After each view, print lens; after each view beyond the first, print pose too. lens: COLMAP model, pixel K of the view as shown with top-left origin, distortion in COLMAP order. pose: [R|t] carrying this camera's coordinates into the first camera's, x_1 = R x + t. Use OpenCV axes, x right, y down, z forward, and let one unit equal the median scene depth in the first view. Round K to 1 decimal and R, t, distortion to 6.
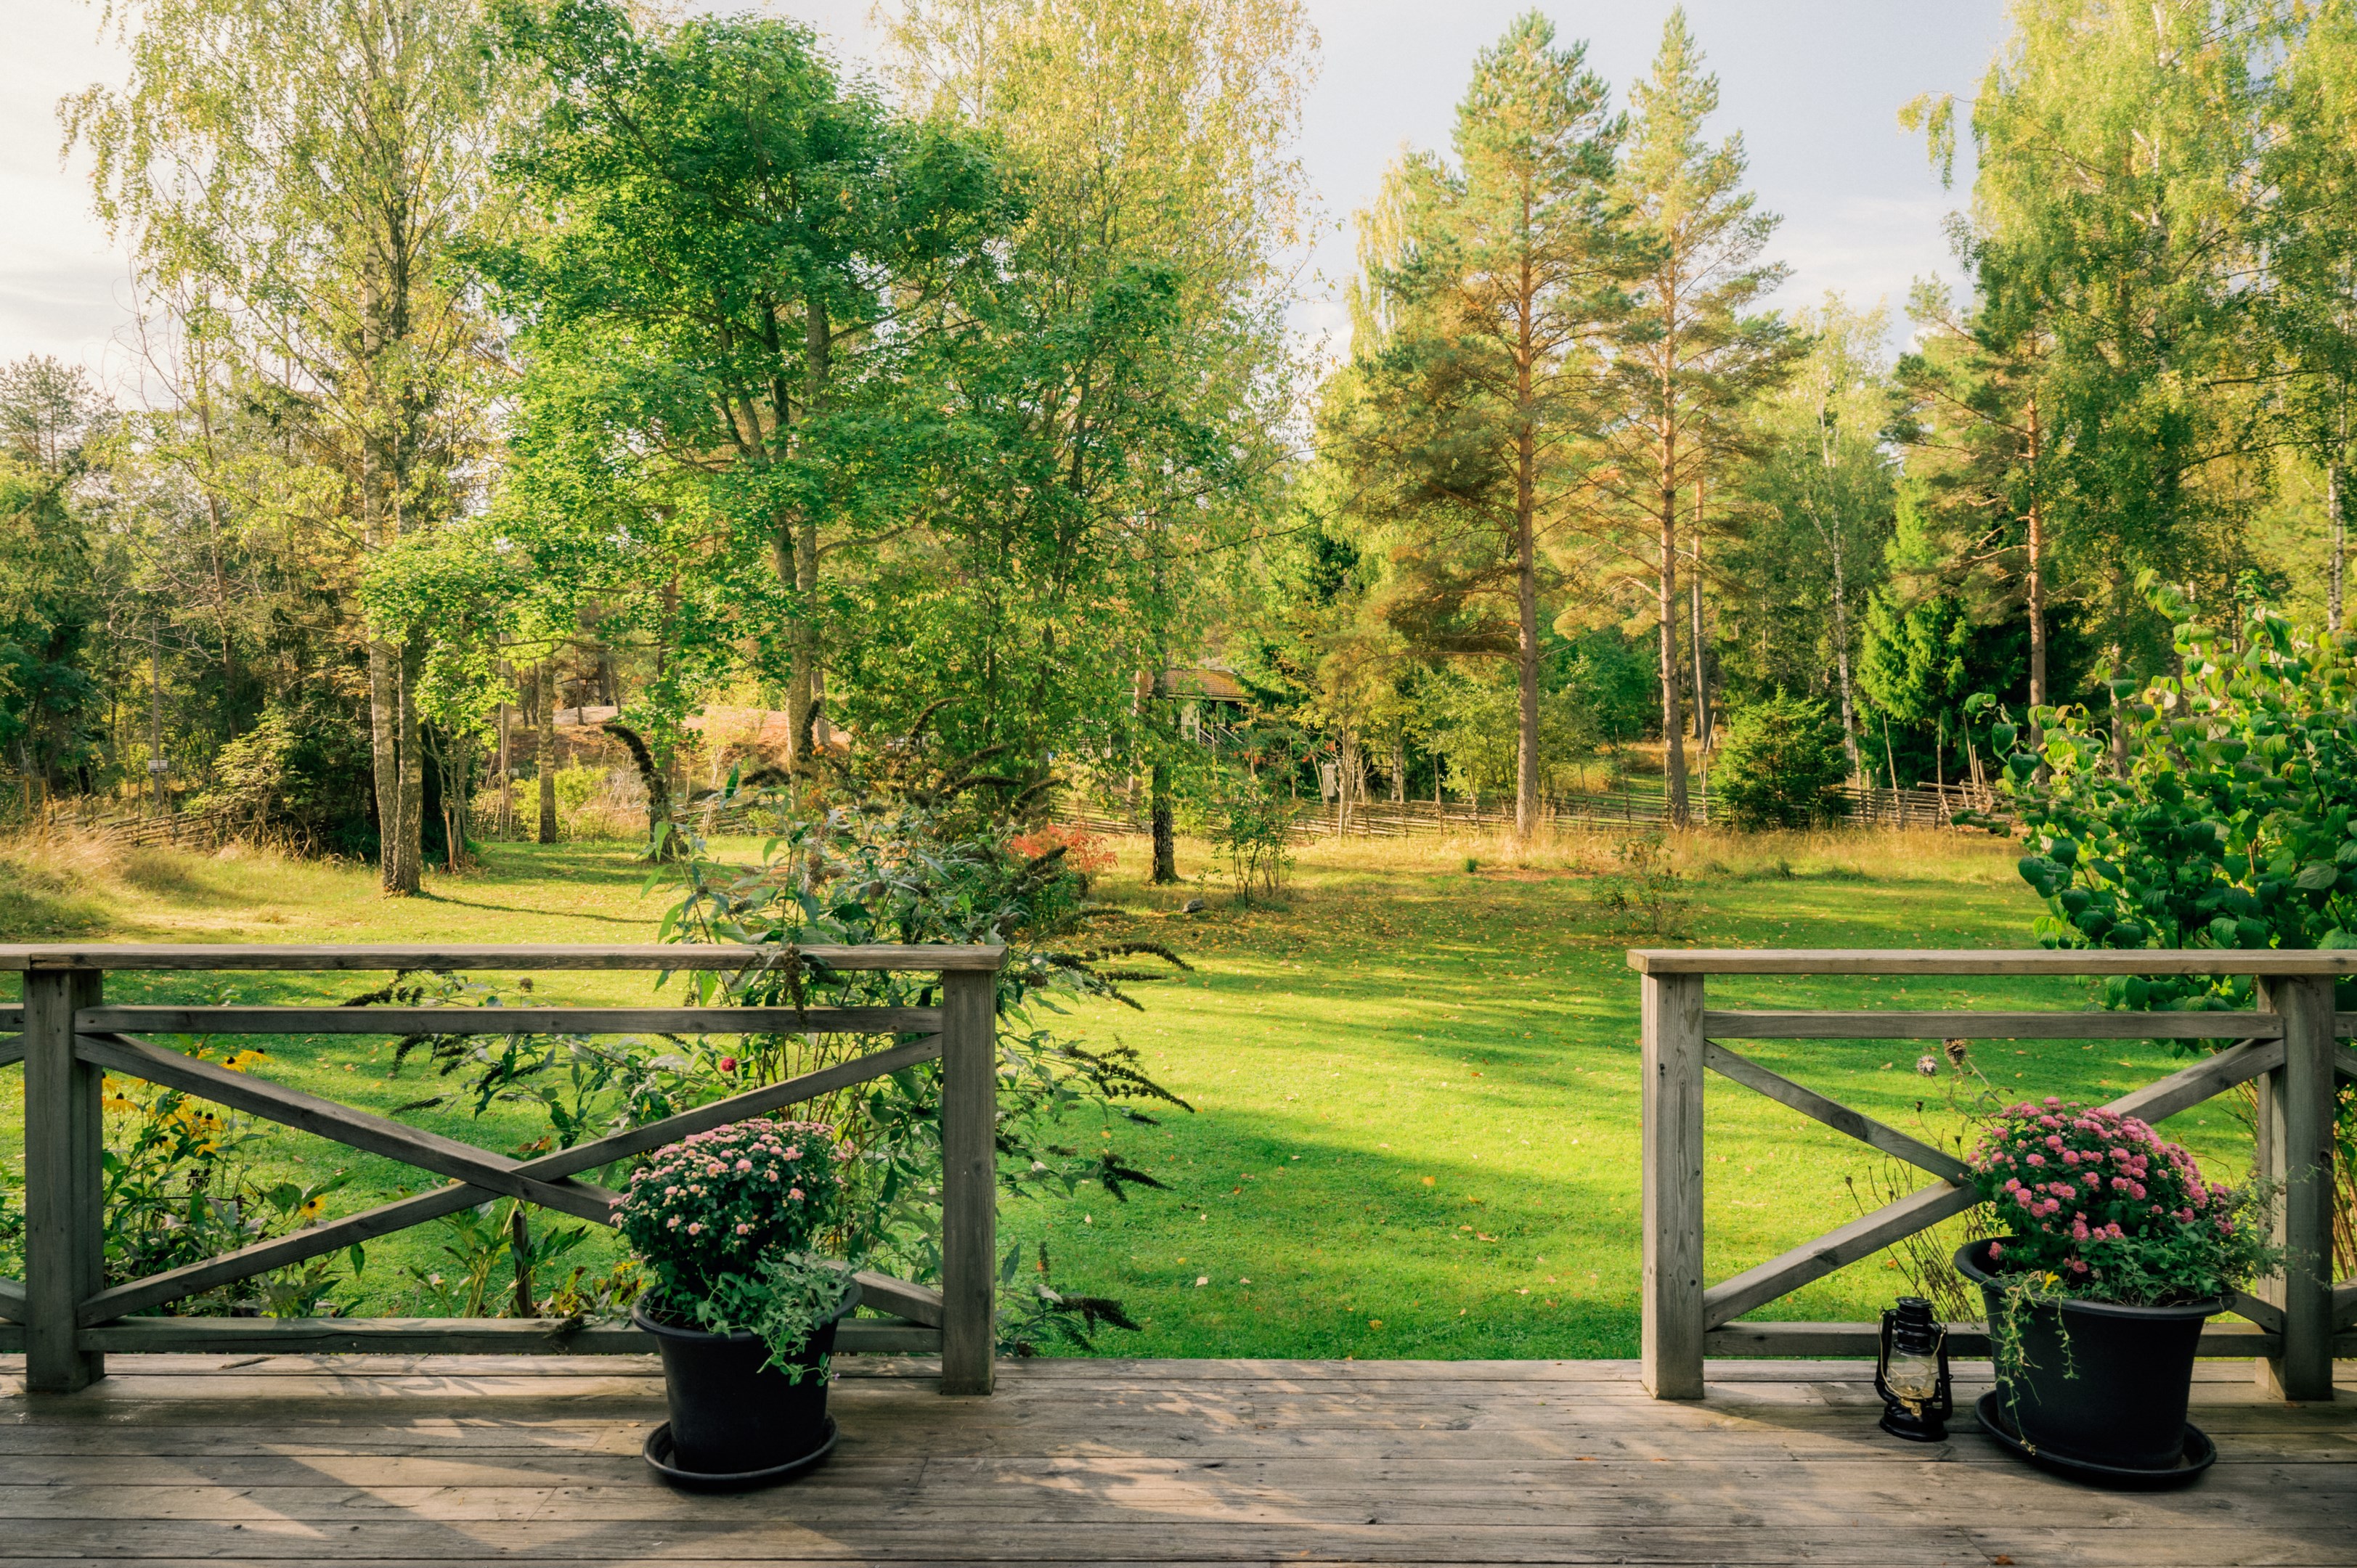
lens RADIAL K [[1598.6, 0, 1180.2], [0, 1598.6, 772.4], [0, 0, 1]] dist [-0.004481, -0.001960]
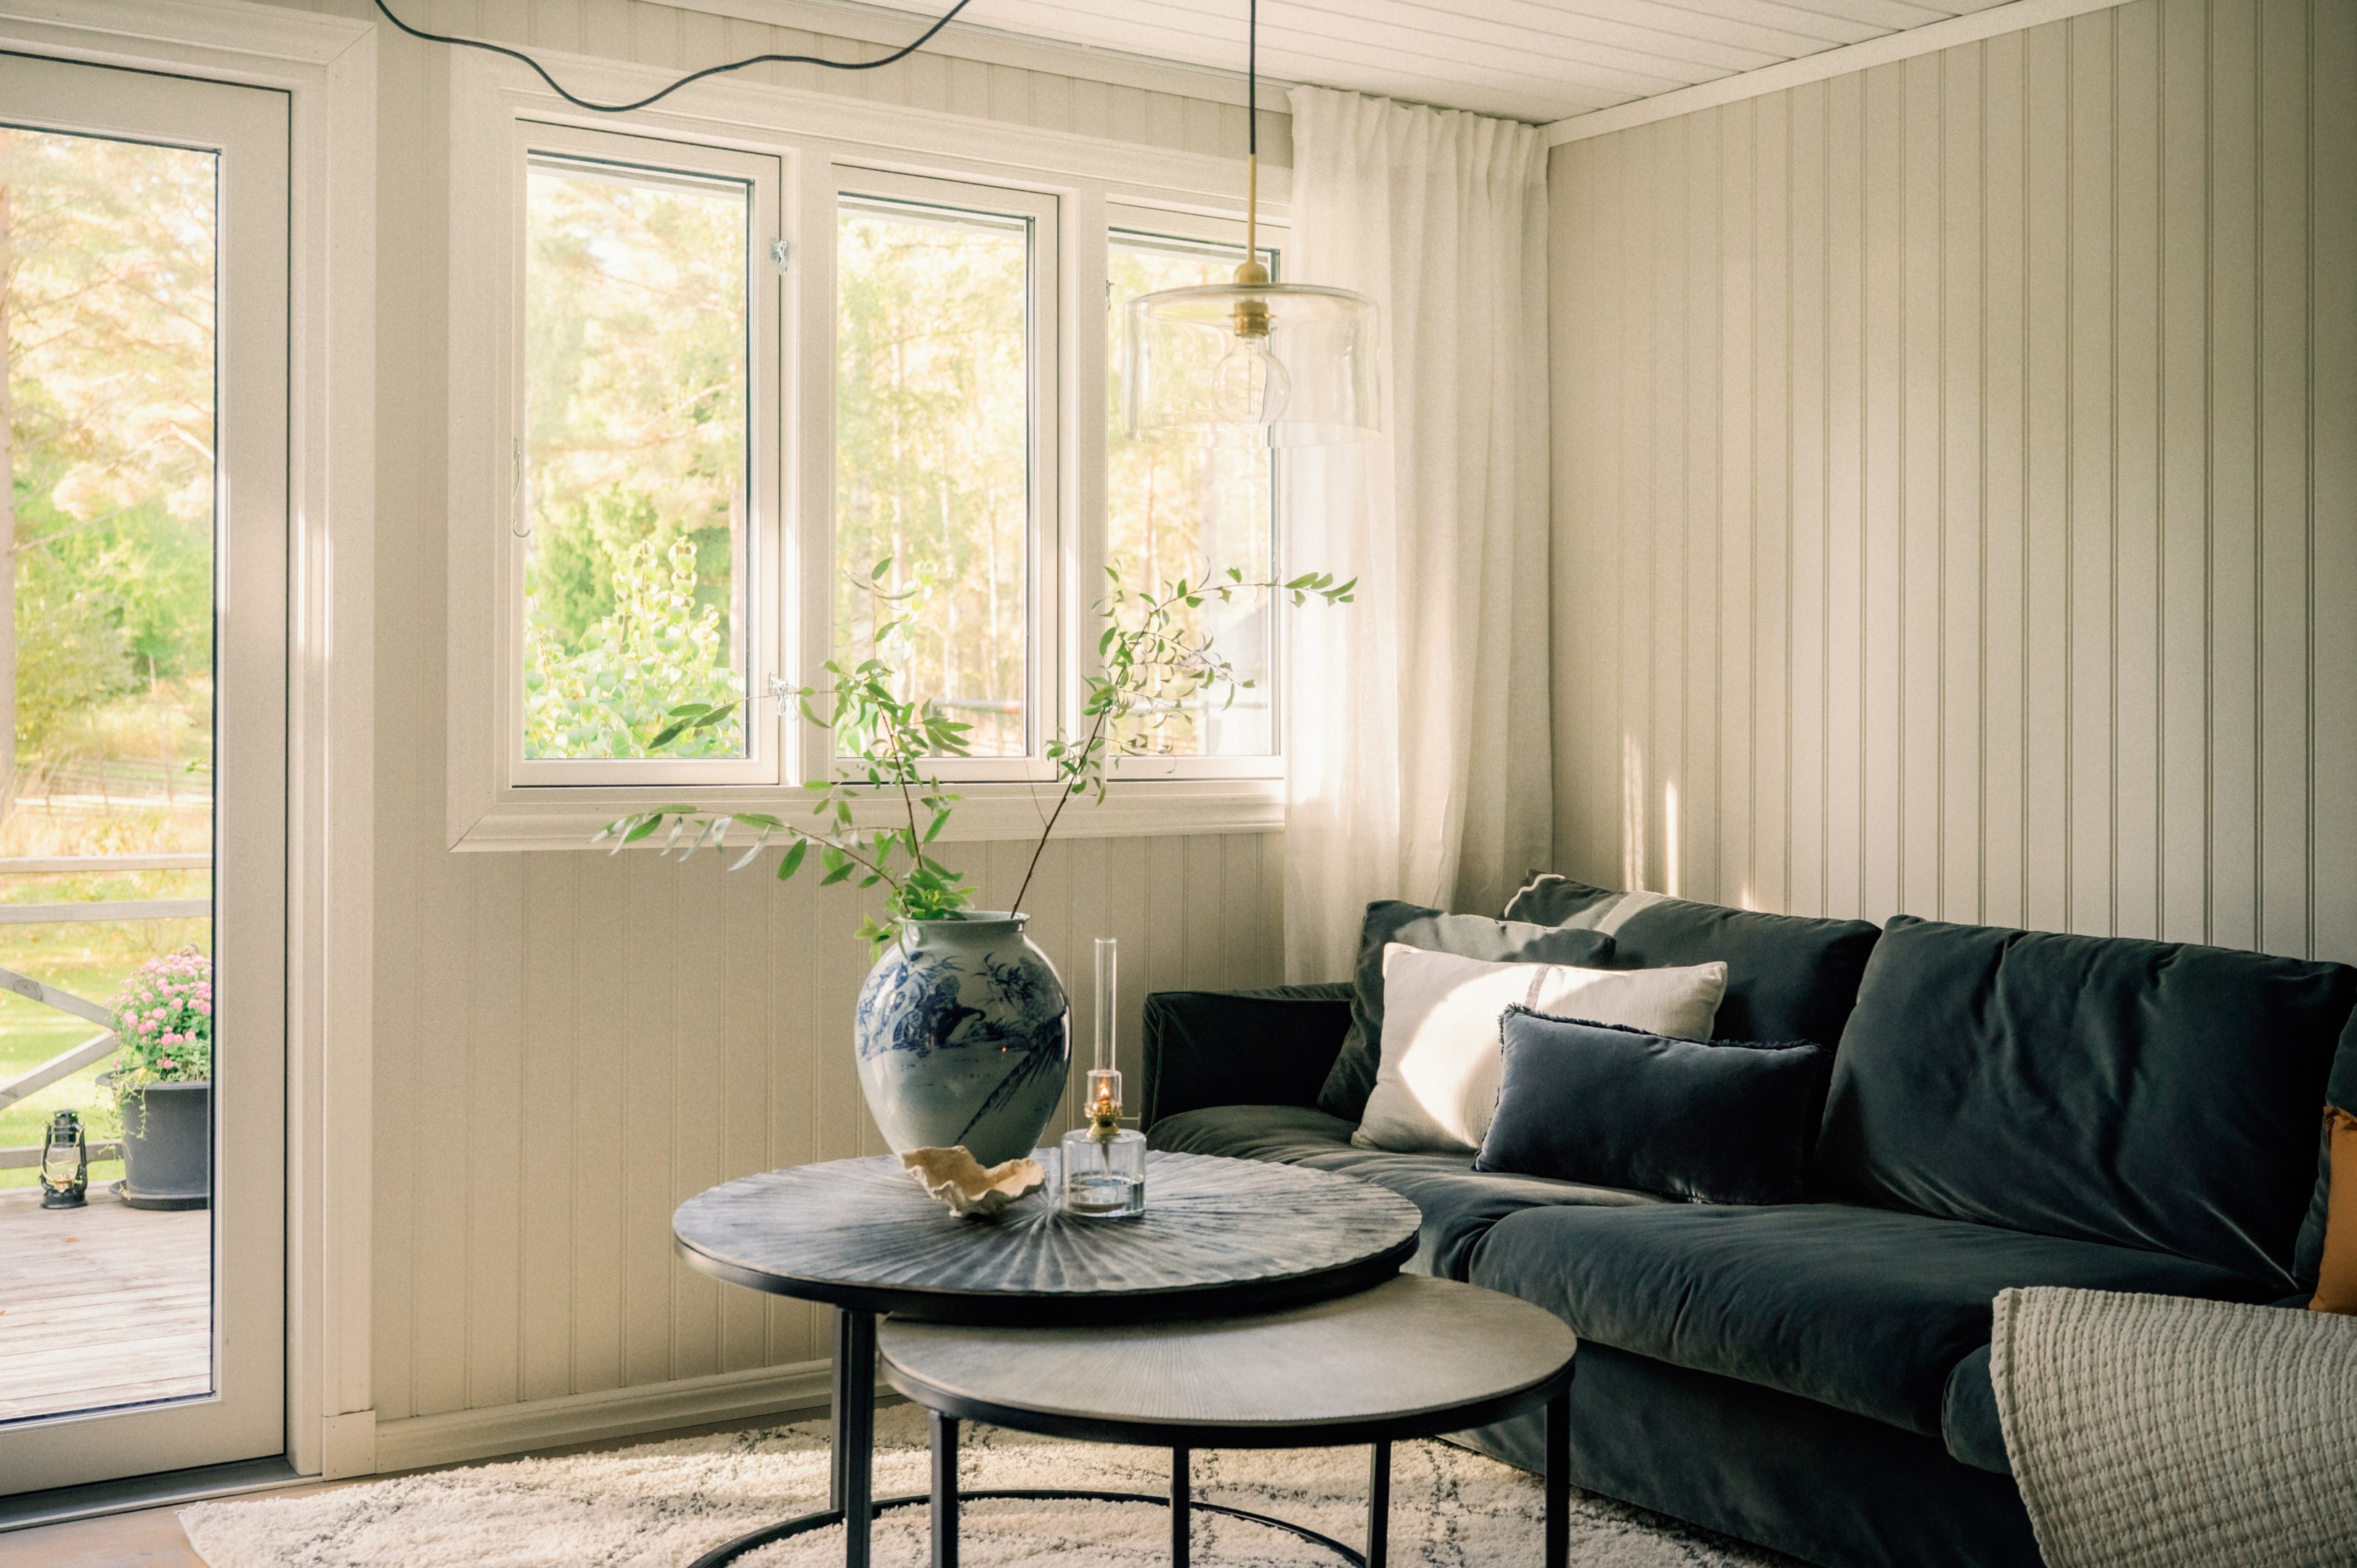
lens RADIAL K [[2617.7, 0, 1181.3], [0, 2617.7, 704.1], [0, 0, 1]] dist [-0.003752, -0.017806]
pose [[0.813453, 0.007634, 0.581581, -0.005356], [-0.001915, 0.999944, -0.010446, 0.000804], [-0.581628, 0.007383, 0.813422, -0.121854]]
